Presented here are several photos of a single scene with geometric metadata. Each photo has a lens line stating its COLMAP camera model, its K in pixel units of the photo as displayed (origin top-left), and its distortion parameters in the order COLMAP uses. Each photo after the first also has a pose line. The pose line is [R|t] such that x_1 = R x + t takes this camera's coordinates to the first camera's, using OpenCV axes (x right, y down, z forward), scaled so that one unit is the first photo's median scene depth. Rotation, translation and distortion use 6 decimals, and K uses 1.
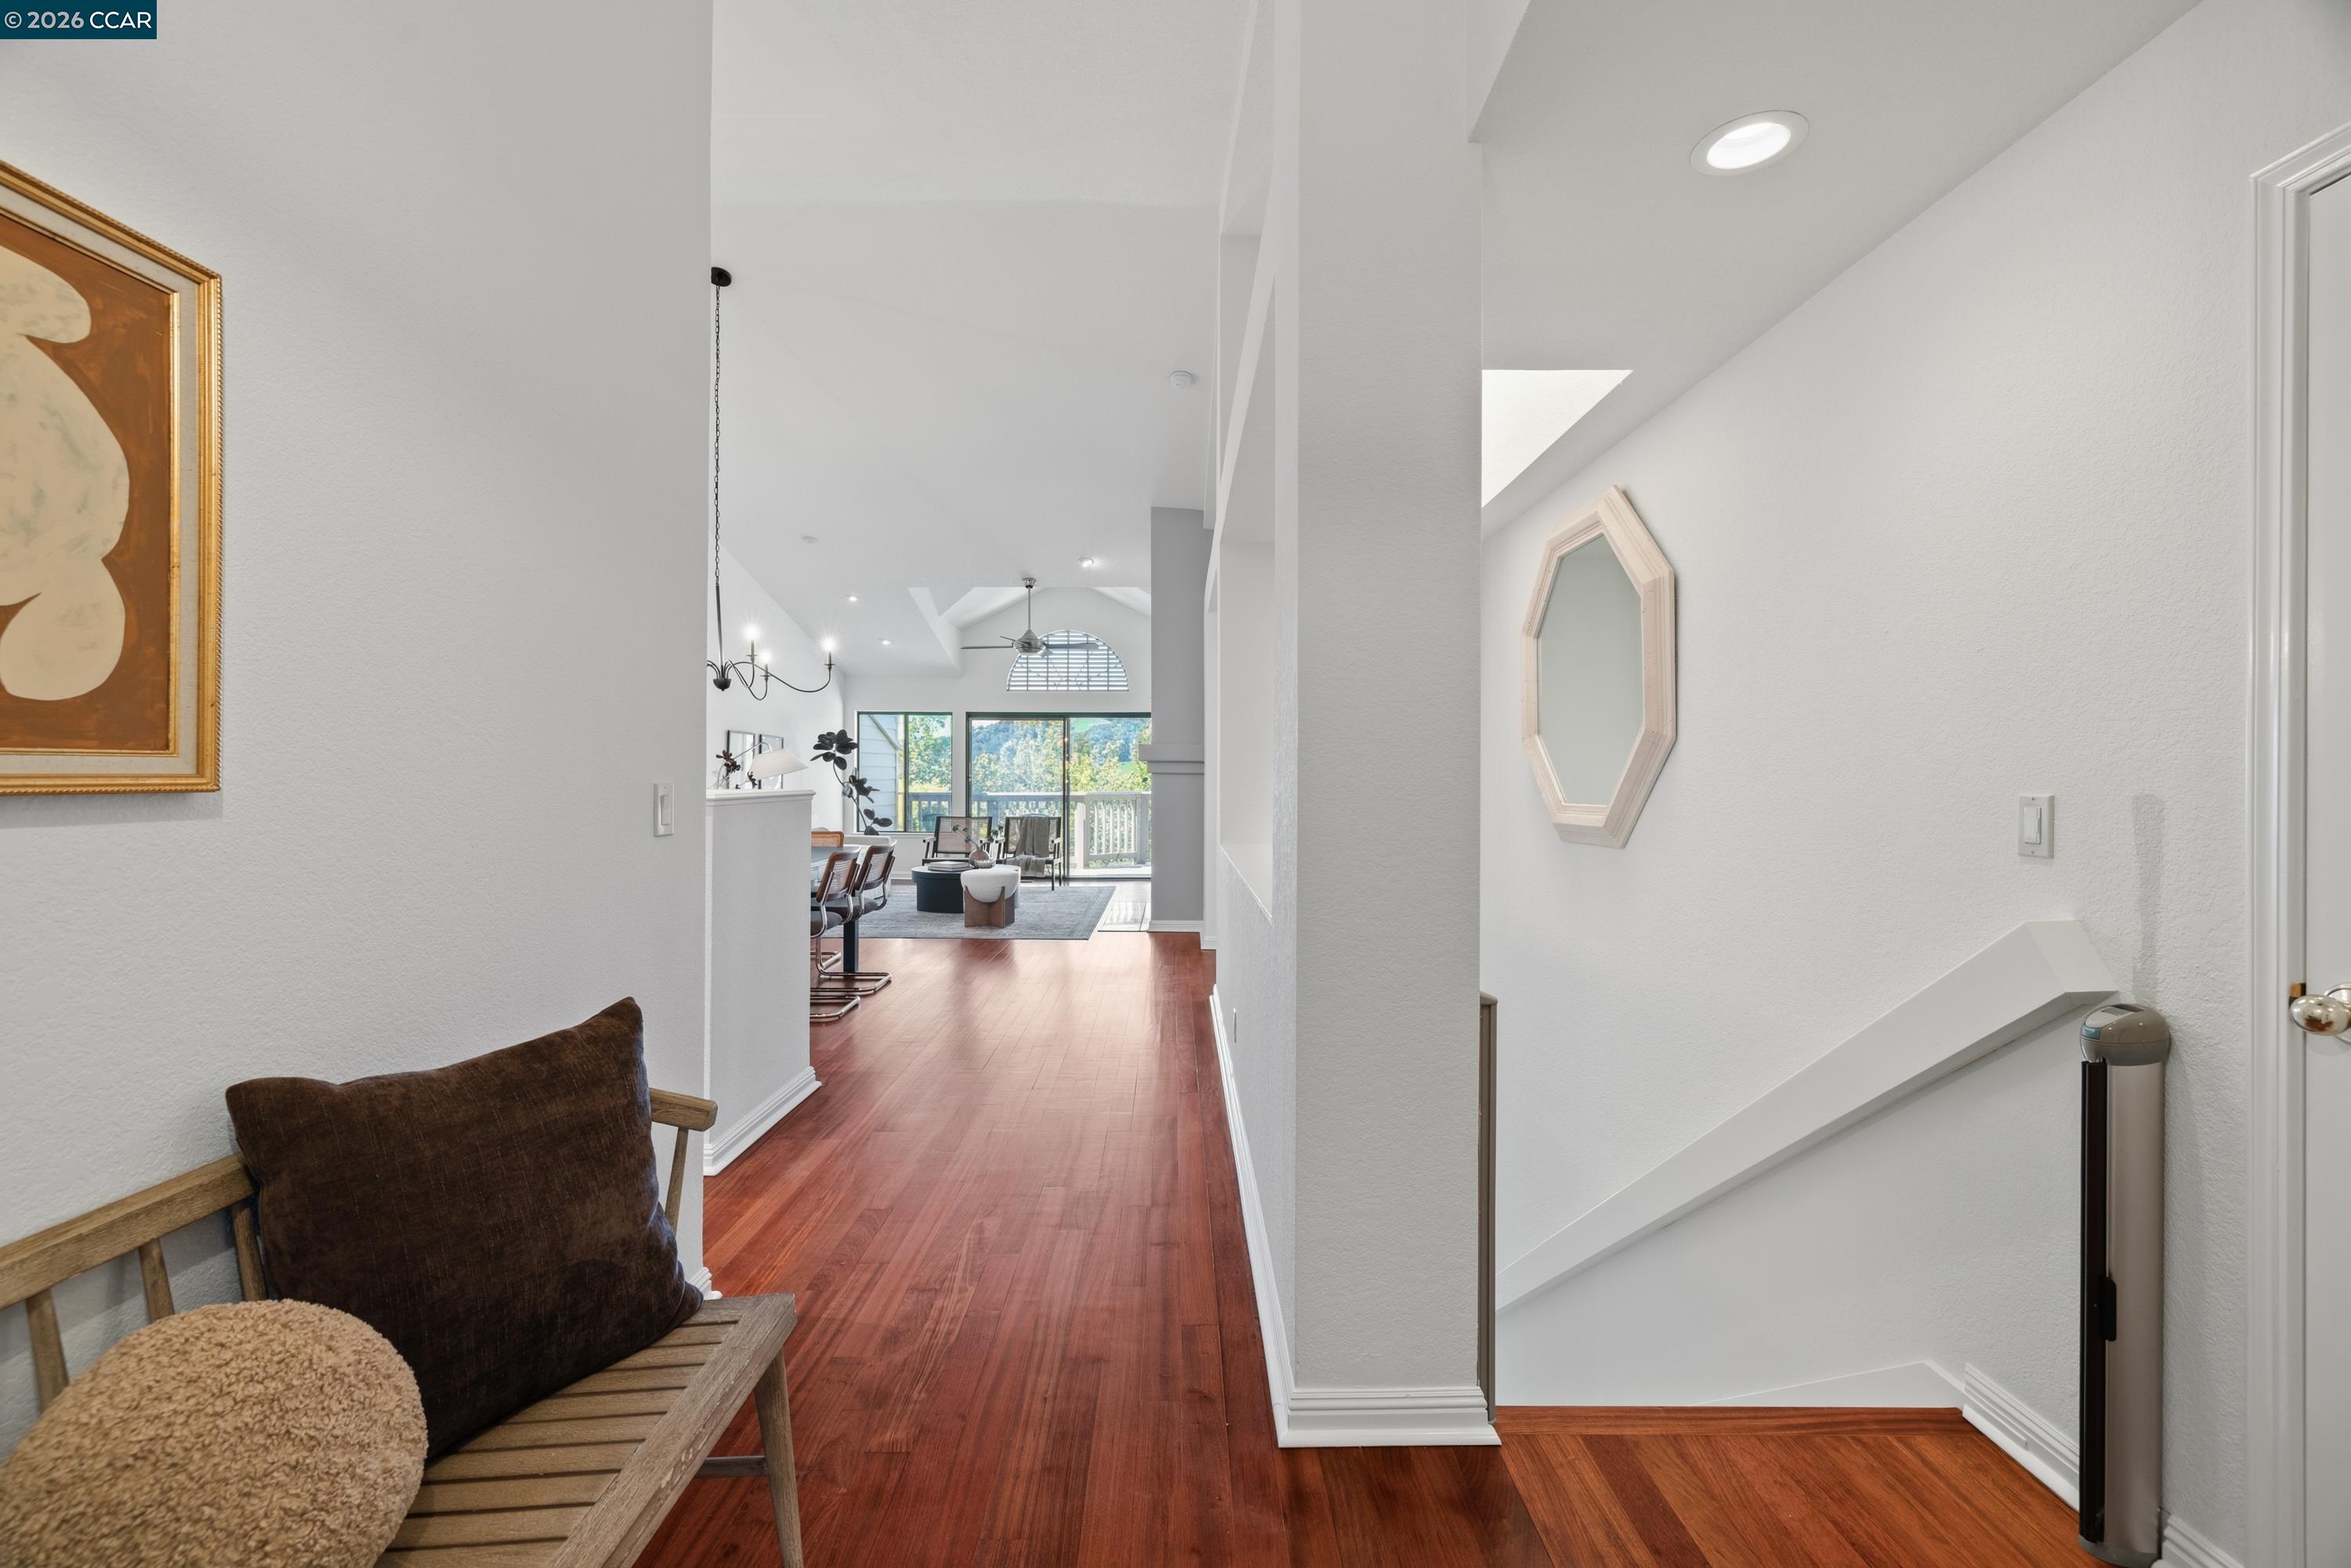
lens RADIAL K [[1015.3, 0, 1167.3], [0, 1015.3, 779.6], [0, 0, 1]] dist [0.003773, -0.000673]
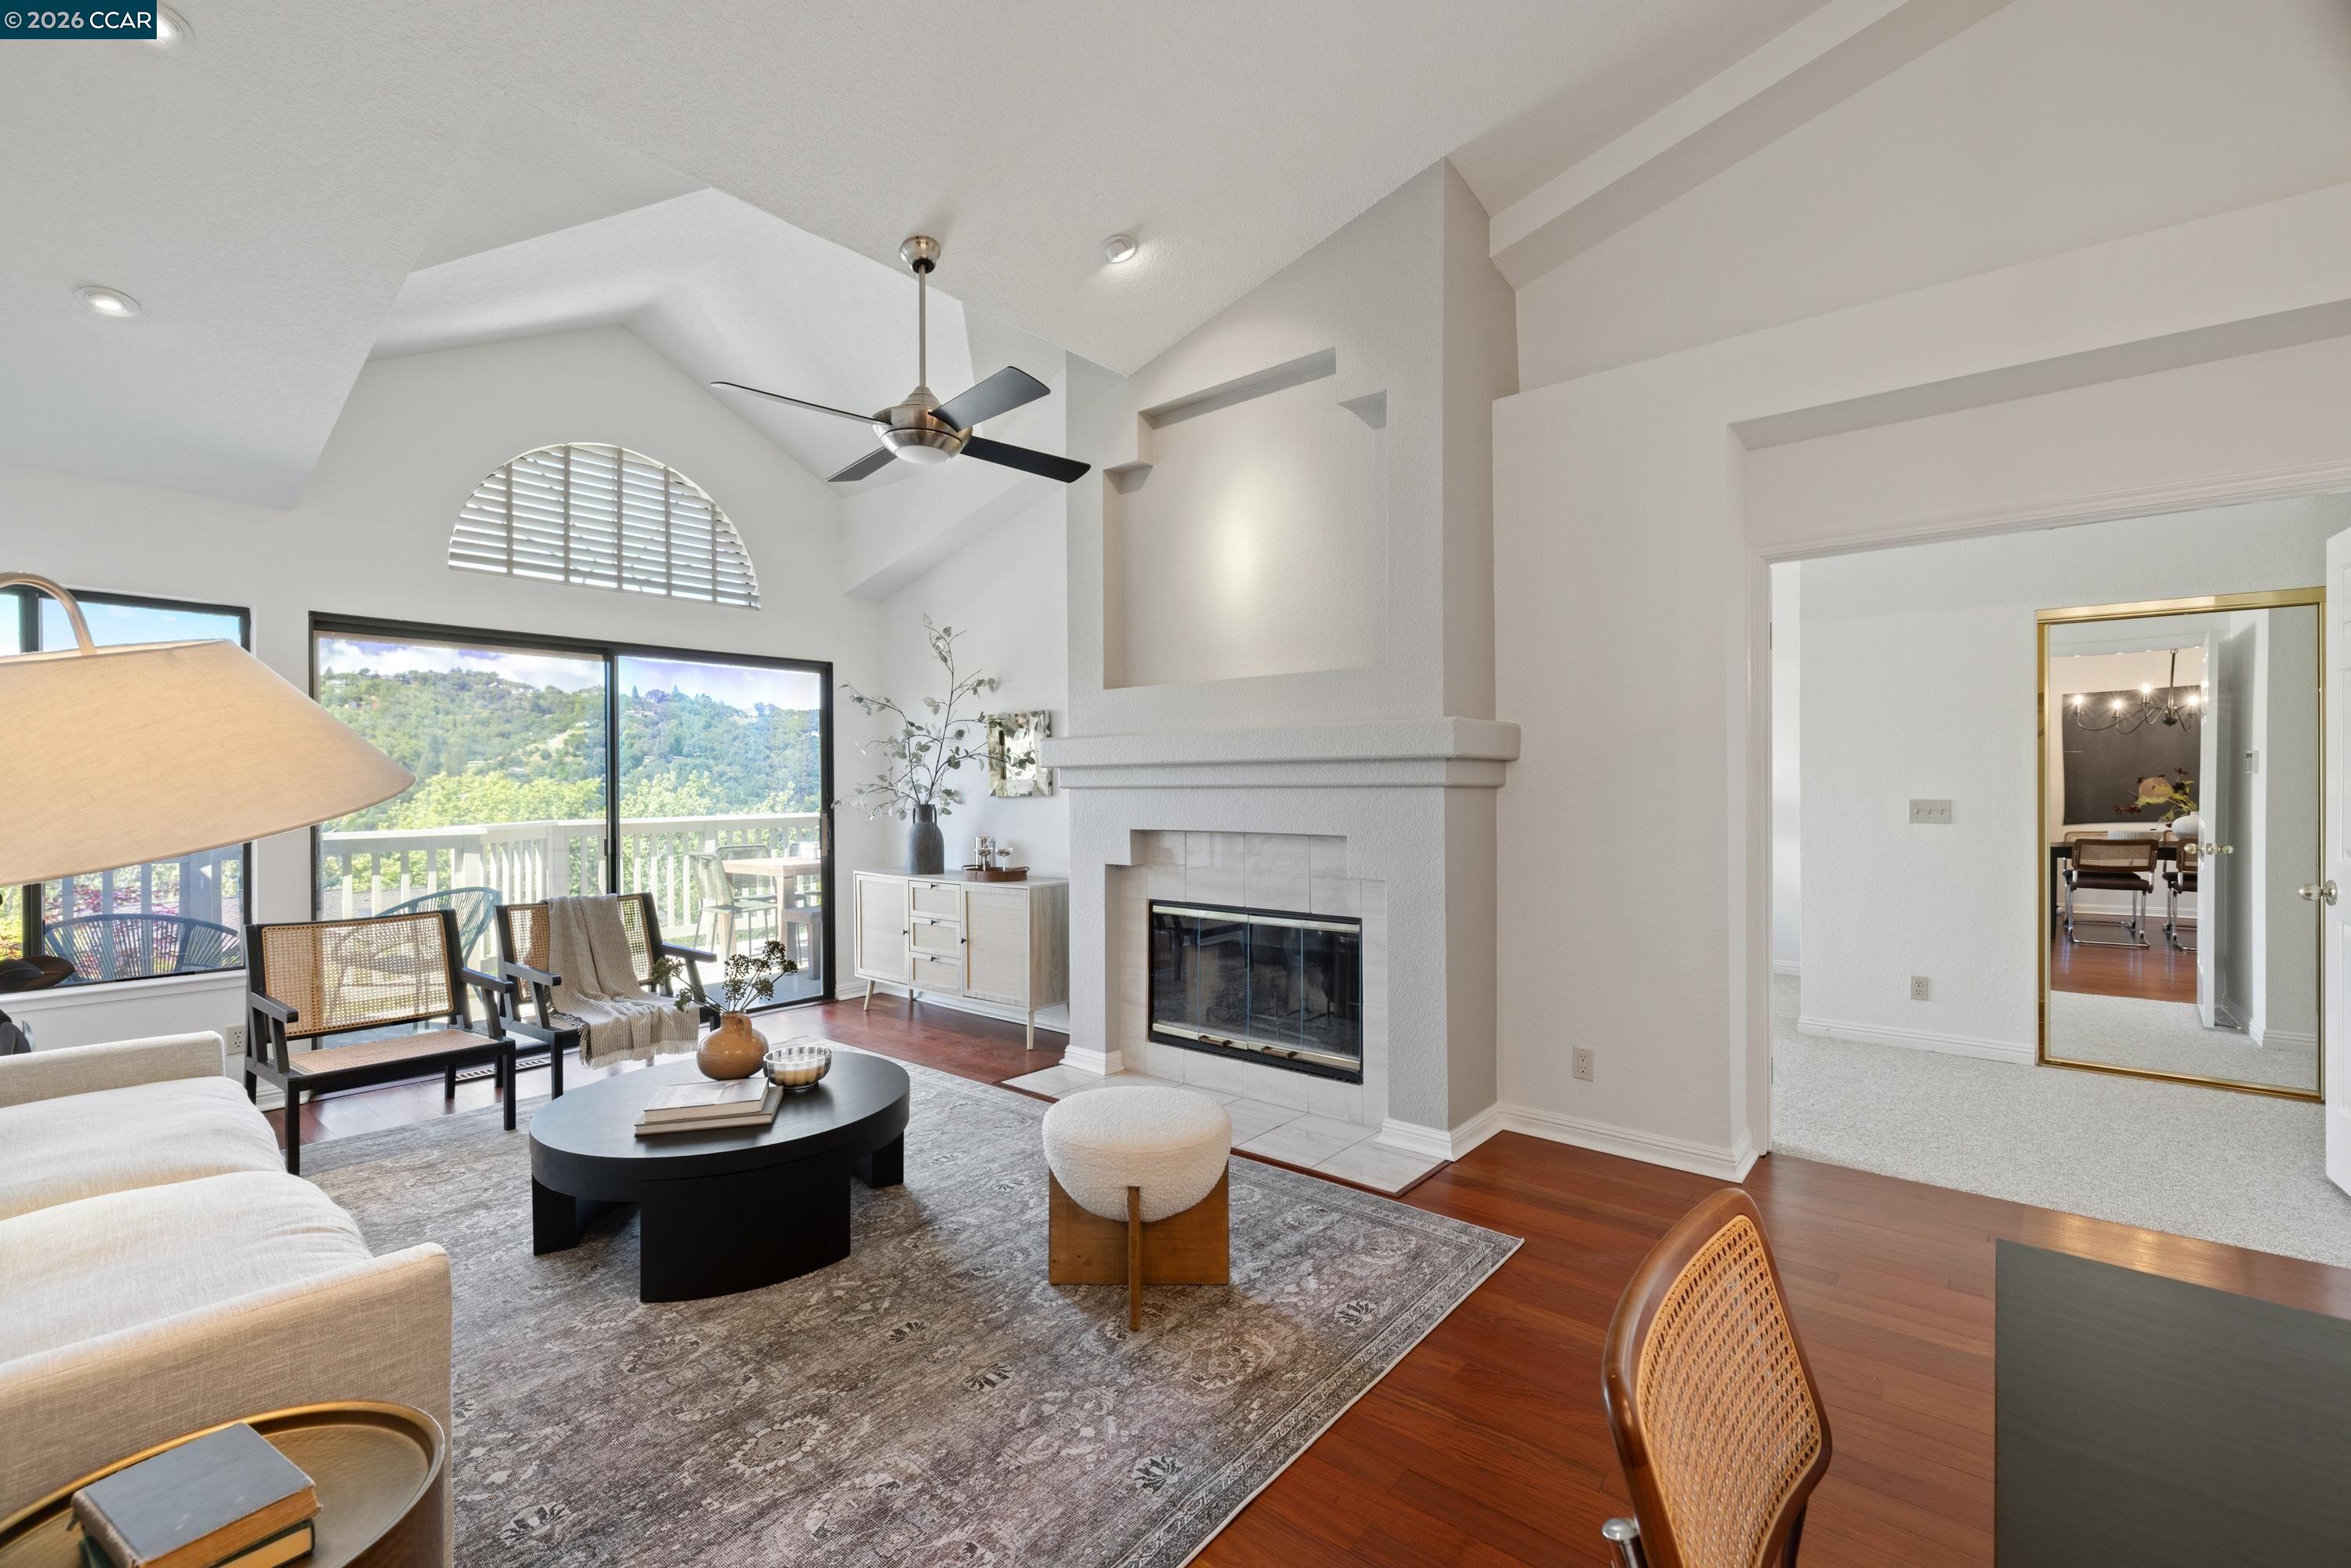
lens RADIAL K [[1015.3, 0, 1171.3], [0, 1015.3, 780.9], [0, 0, 1]] dist [0.003773, -0.000673]
pose [[0.635237, -0.006447, 0.772290, -0.296476], [0.009857, 0.999951, 0.000240, -0.006583], [-0.772254, 0.007460, 0.635270, 0.589466]]
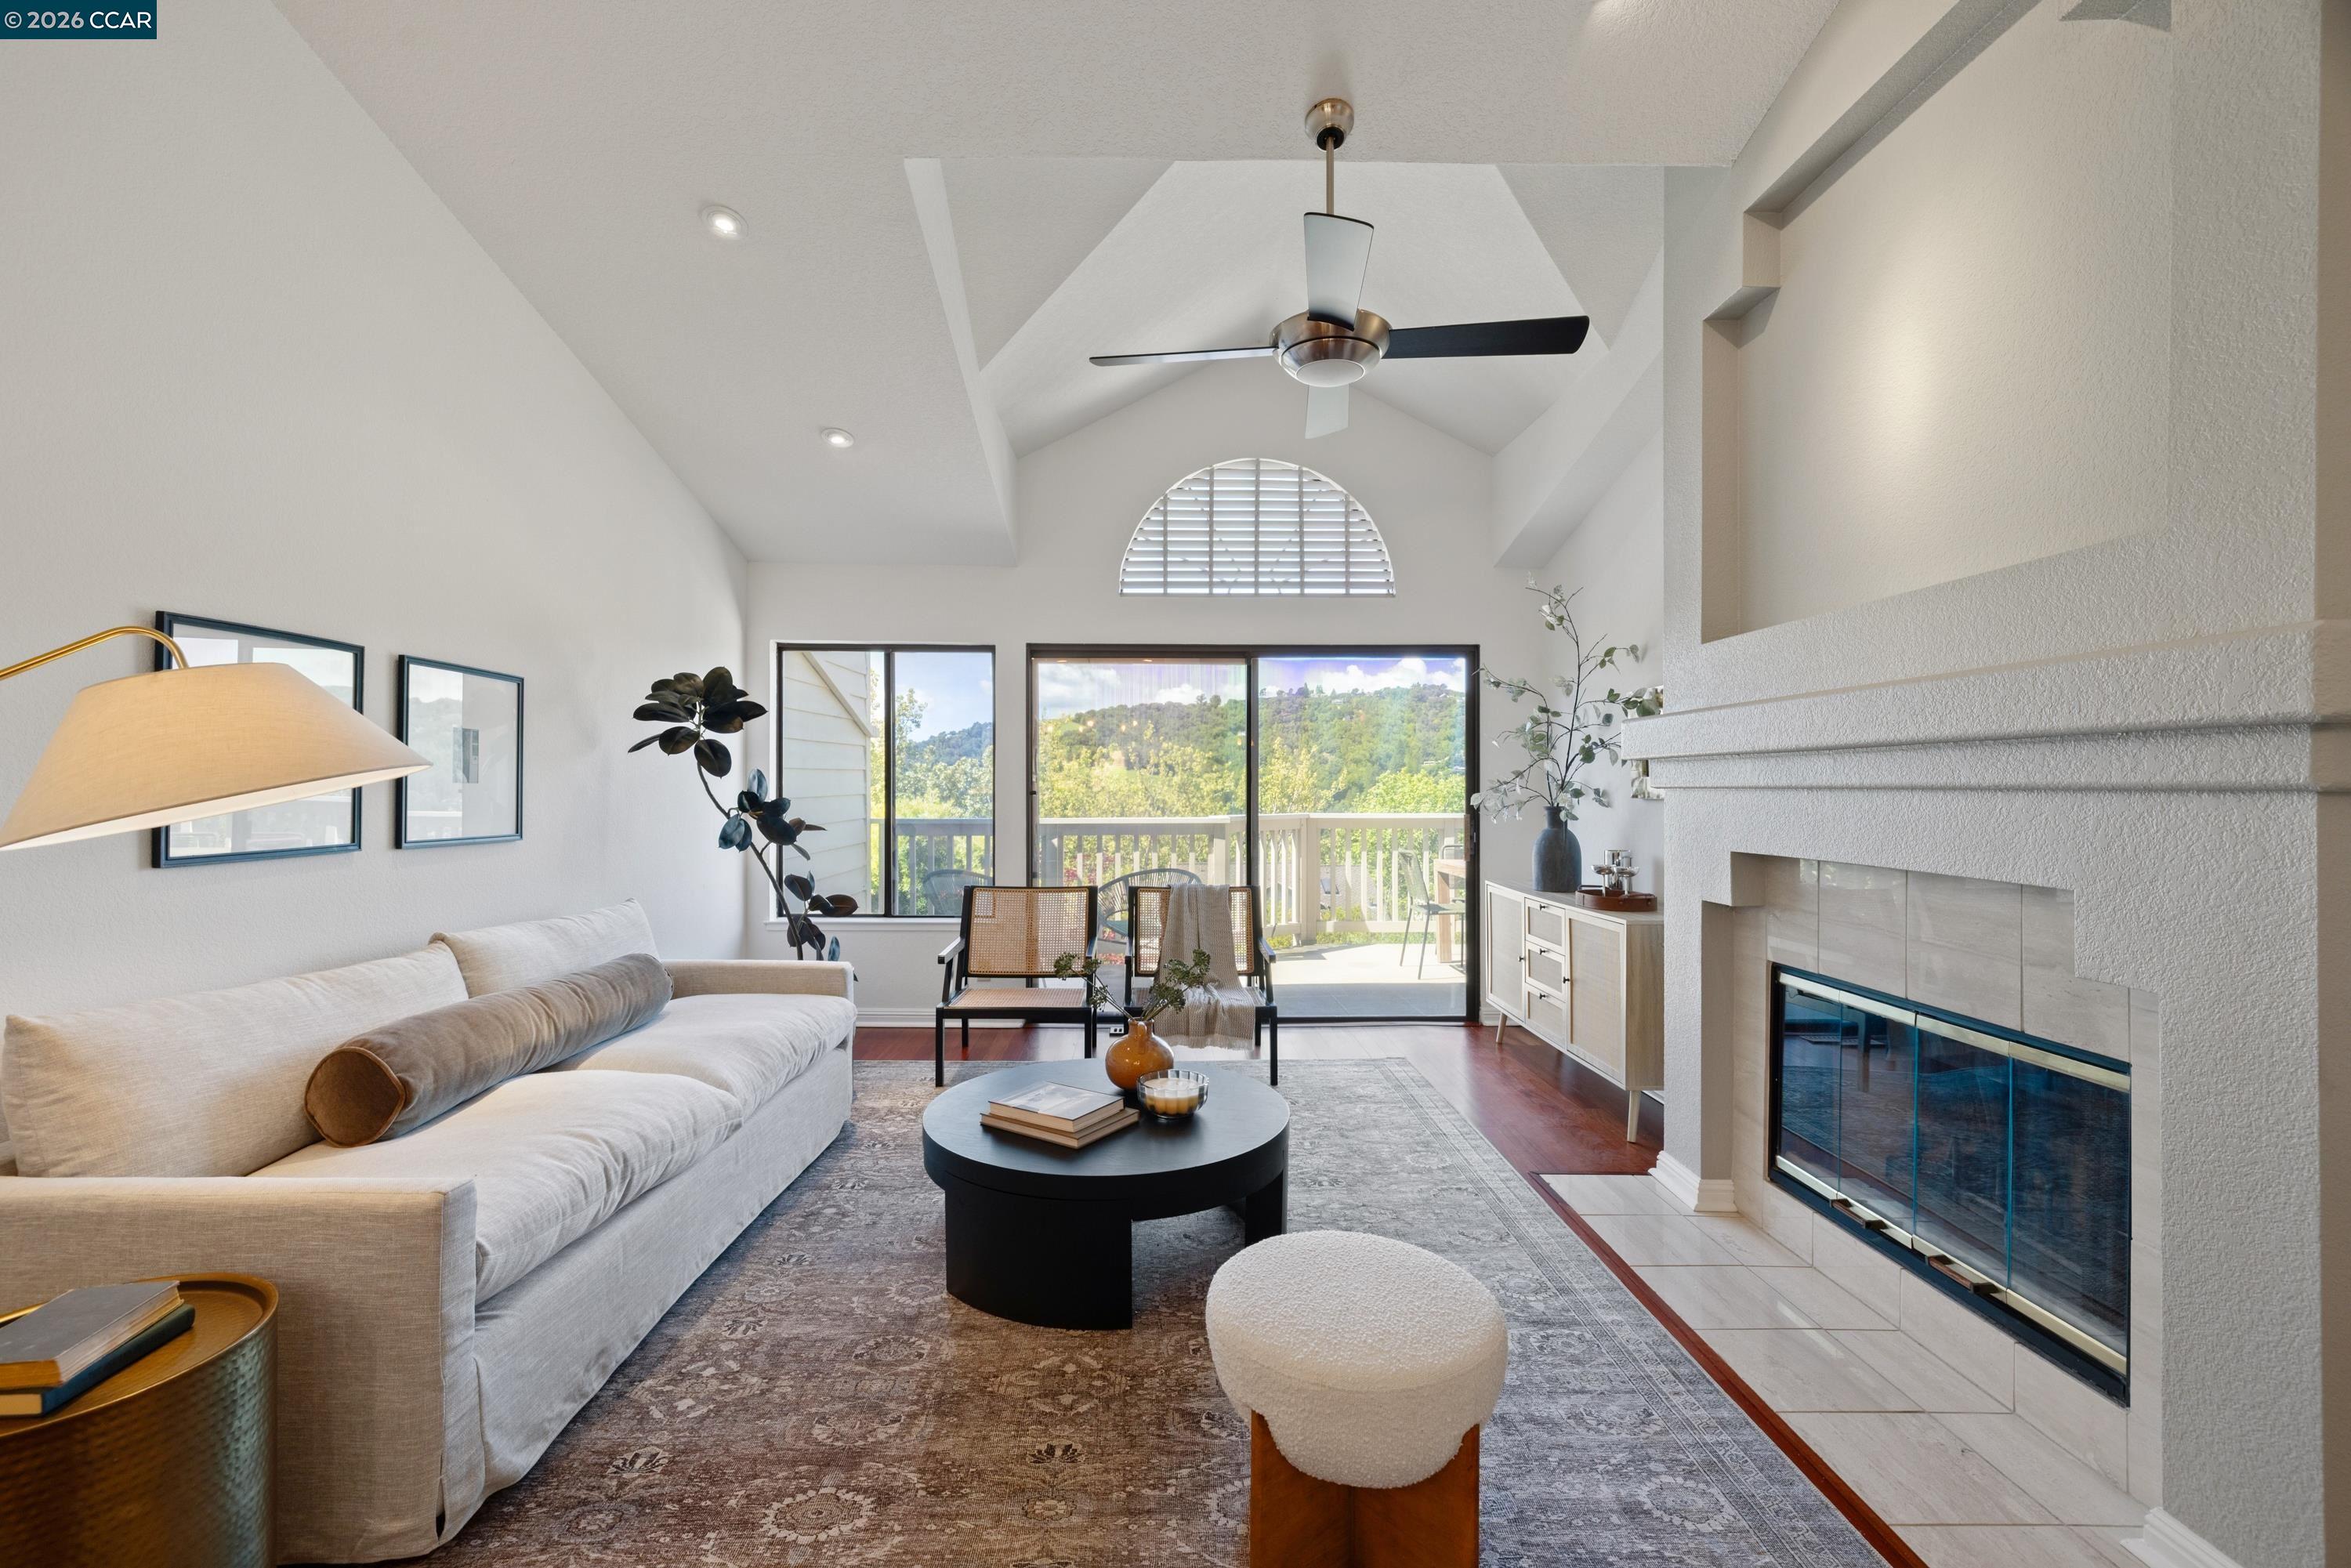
lens RADIAL K [[1015.3, 0, 1162.7], [0, 1015.3, 780.7], [0, 0, 1]] dist [0.003773, -0.000673]
pose [[0.999779, -0.004057, 0.020648, -0.157799], [0.004142, 0.999983, -0.004059, -0.005488], [-0.020631, 0.004143, 0.999779, 0.594756]]
